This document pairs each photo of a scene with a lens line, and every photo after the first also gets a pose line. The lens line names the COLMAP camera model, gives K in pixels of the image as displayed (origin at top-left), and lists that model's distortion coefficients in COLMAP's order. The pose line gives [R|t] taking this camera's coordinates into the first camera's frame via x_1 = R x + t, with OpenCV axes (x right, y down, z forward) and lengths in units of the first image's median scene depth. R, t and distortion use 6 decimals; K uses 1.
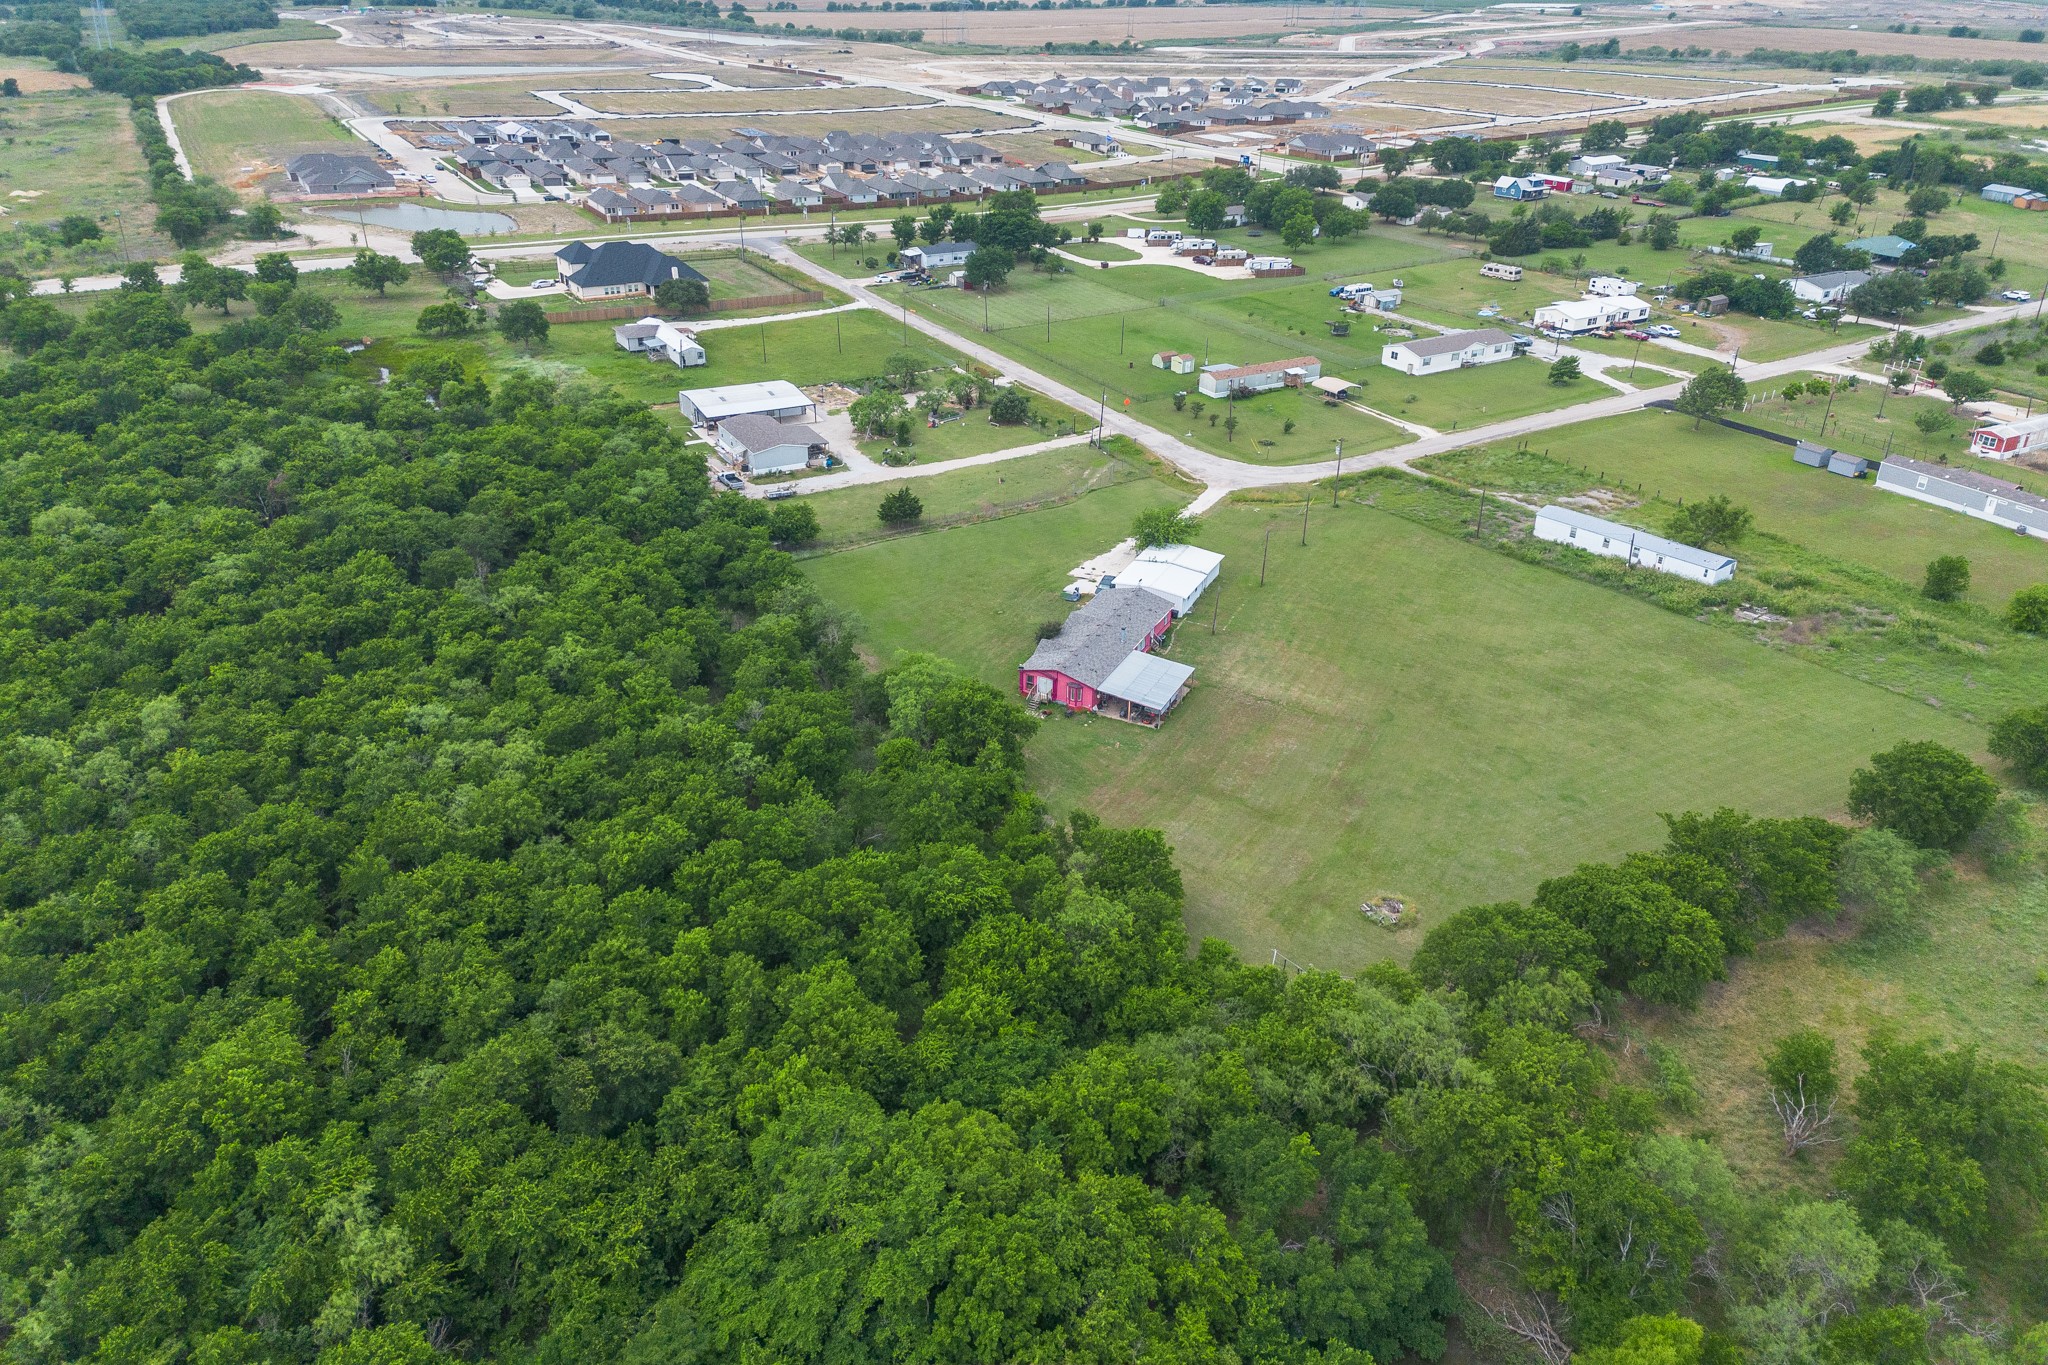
lens RADIAL K [[1384.3, 0, 1028.1], [0, 1384.3, 615.6], [0, 0, 1]] dist [0.324969, -0.344958]
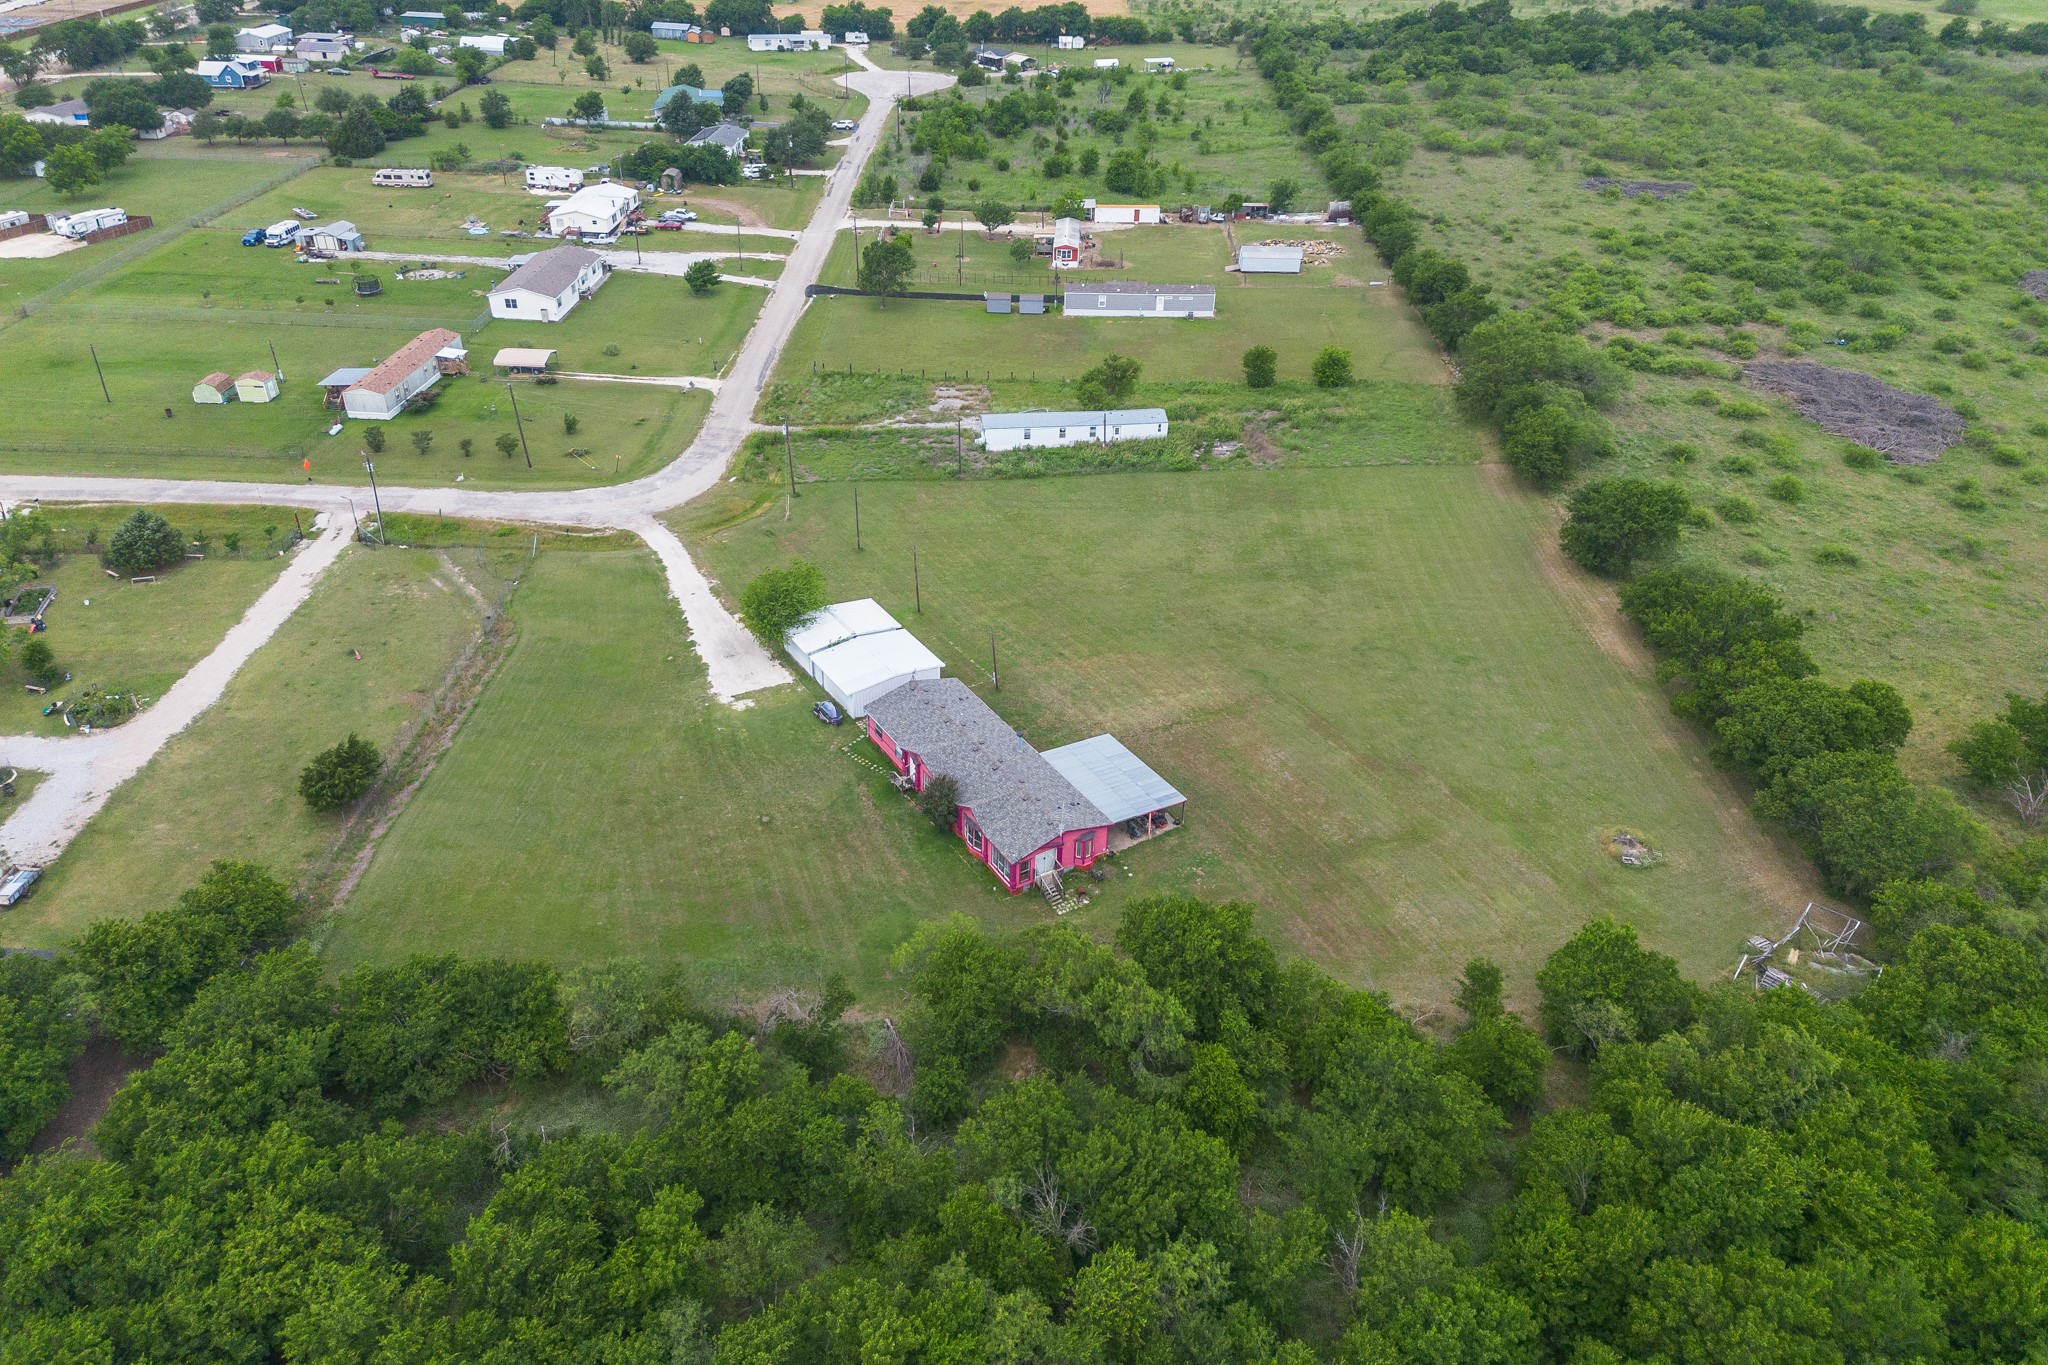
lens RADIAL K [[1368.5, 0, 1020.7], [0, 1368.5, 639.1], [0, 0, 1]] dist [0.312971, -0.327991]
pose [[0.517884, -0.436560, 0.735671, -0.337731], [0.357592, 0.891718, 0.277430, -0.181340], [-0.777126, 0.119394, 0.617917, 0.429130]]
